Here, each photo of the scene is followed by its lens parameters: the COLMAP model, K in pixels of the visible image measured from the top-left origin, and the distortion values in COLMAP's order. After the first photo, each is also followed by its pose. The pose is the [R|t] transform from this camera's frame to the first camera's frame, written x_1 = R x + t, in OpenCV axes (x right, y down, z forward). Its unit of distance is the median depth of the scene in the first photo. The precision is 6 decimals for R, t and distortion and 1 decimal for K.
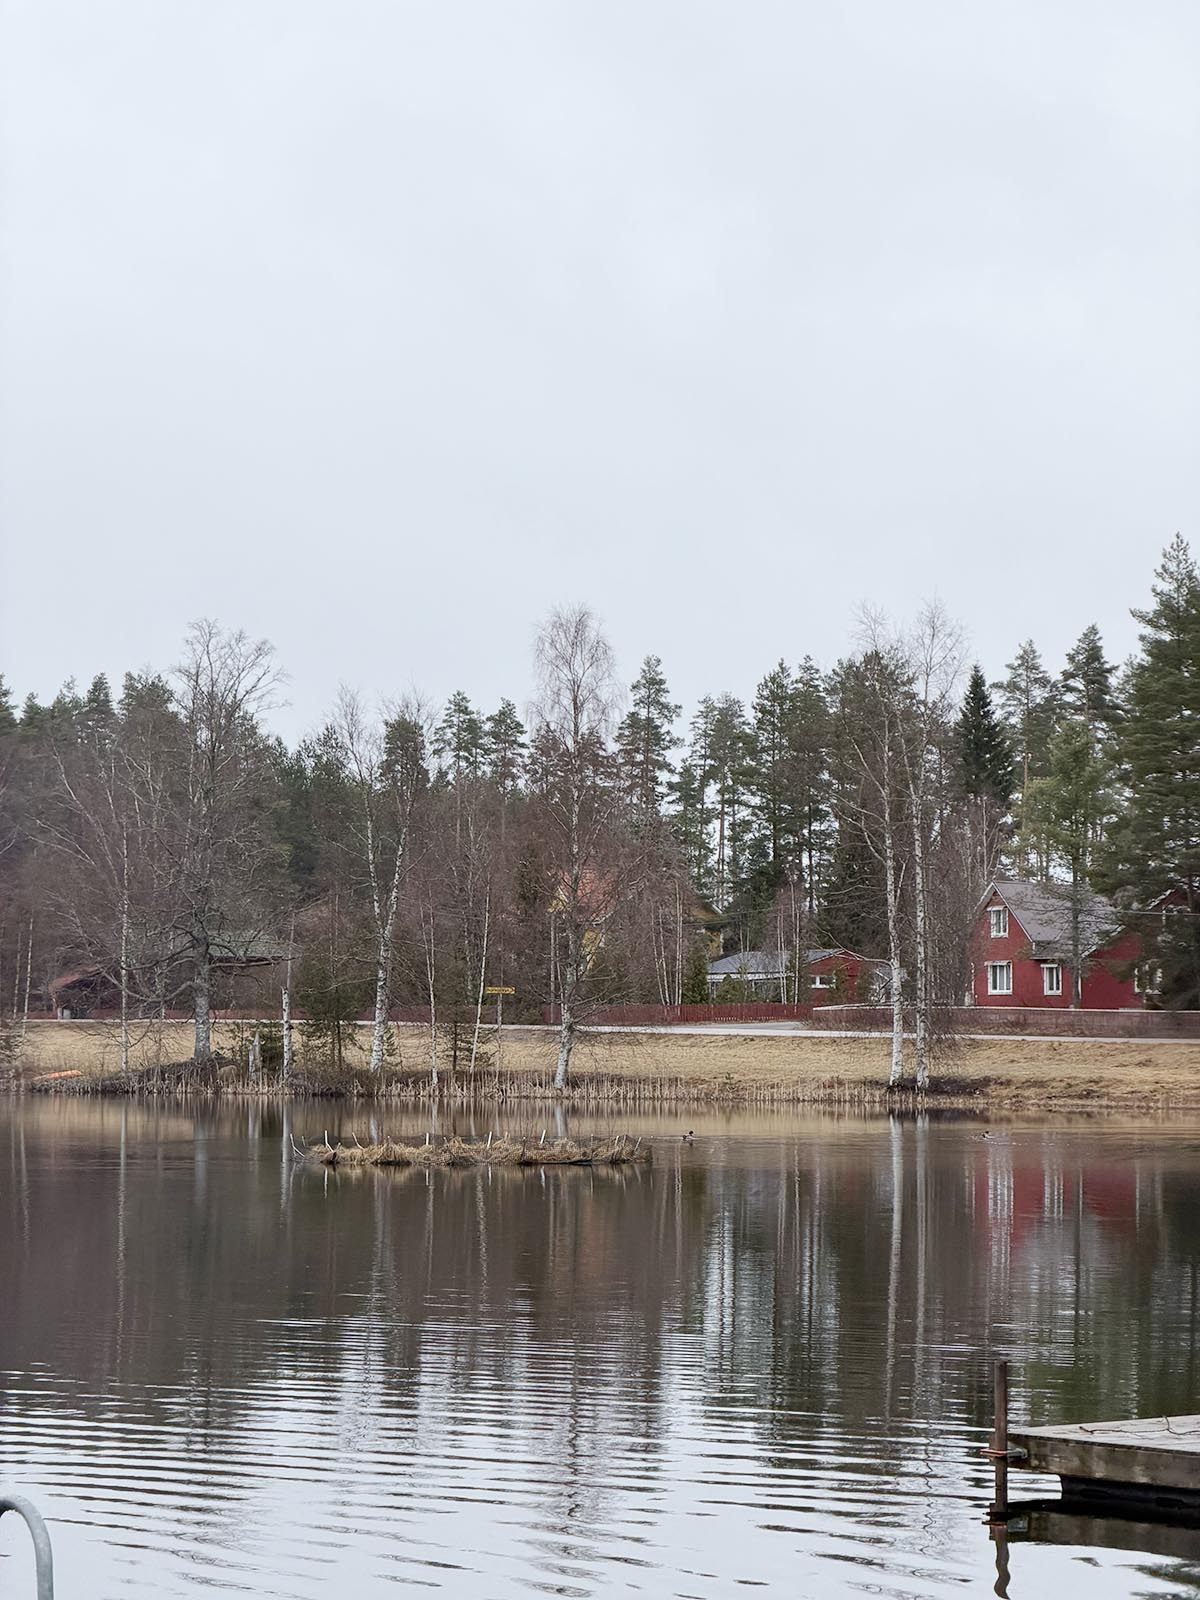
lens RADIAL K [[4862.9, 0, 600.0], [0, 4862.9, 800.0], [0, 0, 1]] dist [0.159114, 0.331178]
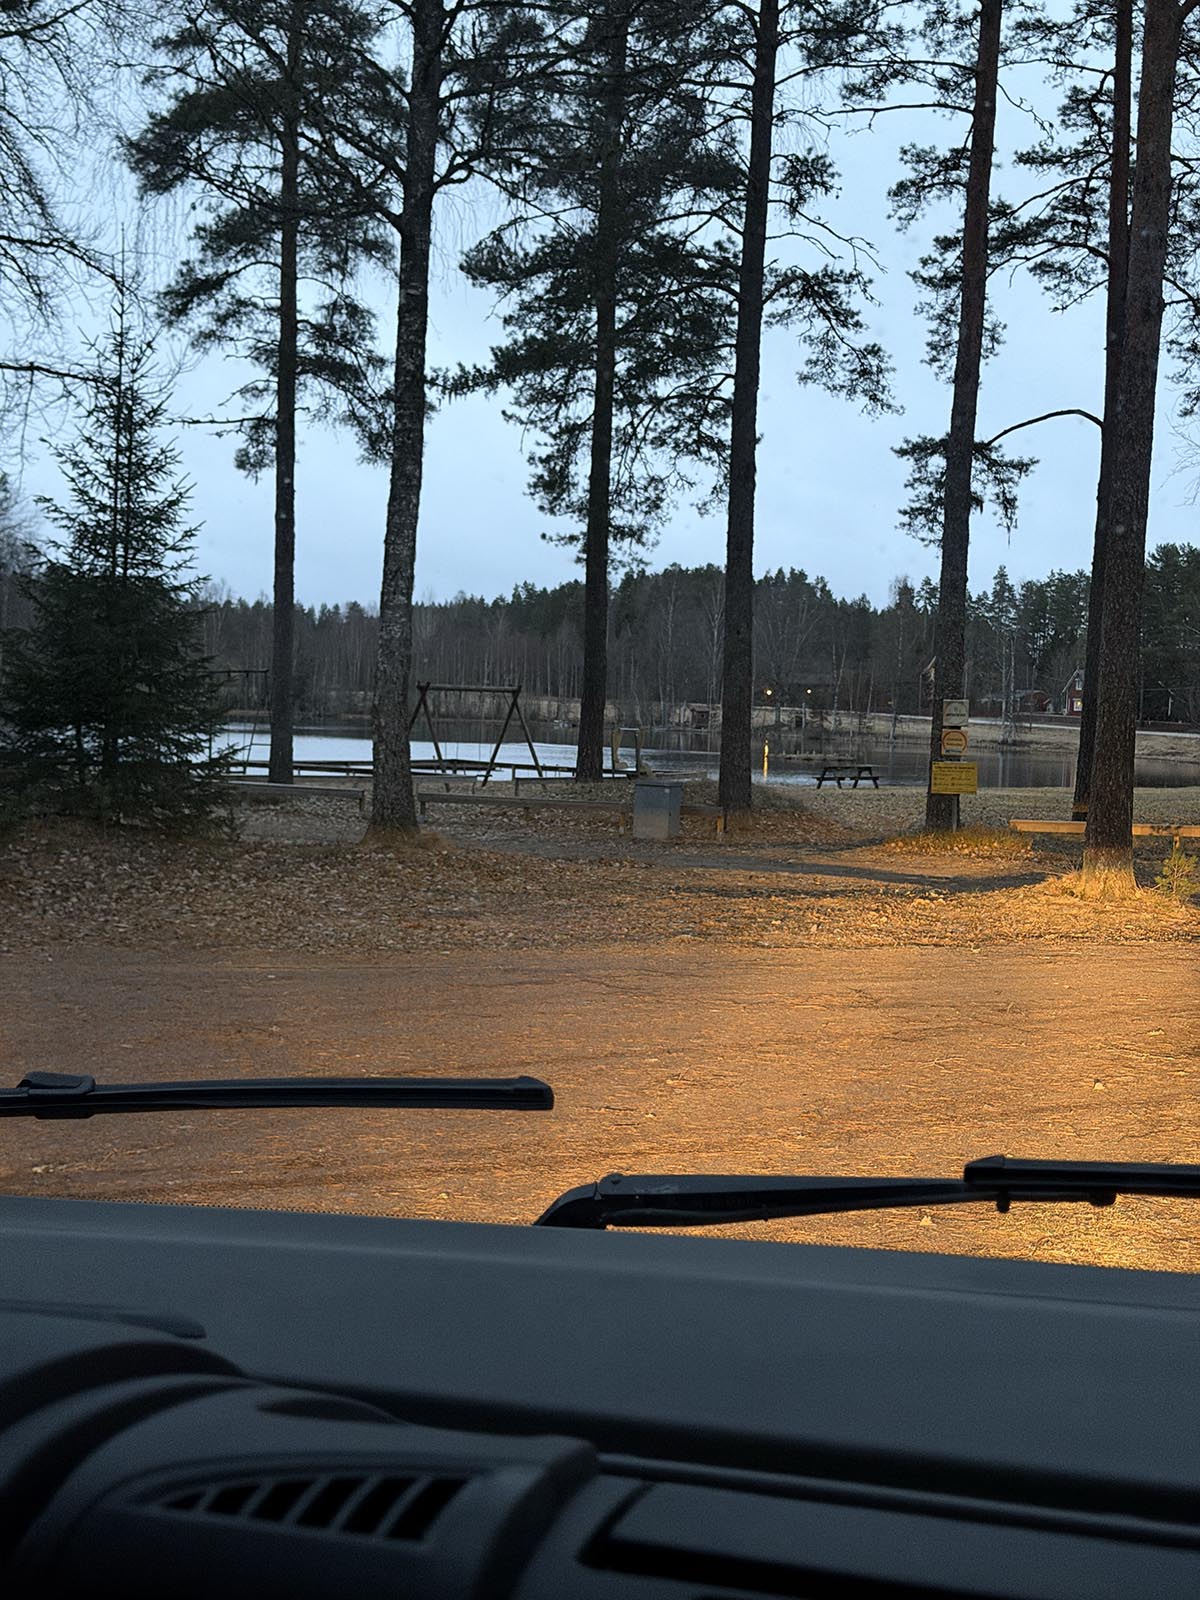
lens RADIAL K [[2236.8, 0, 590.5], [0, 2236.8, 799.4], [0, 0, 1]] dist [0.177207, -0.323082]
pose [[0.979008, 0.045857, -0.198594, 0.063656], [-0.027881, 0.995333, 0.092383, -0.018519], [0.201904, -0.084907, 0.975718, -0.274711]]
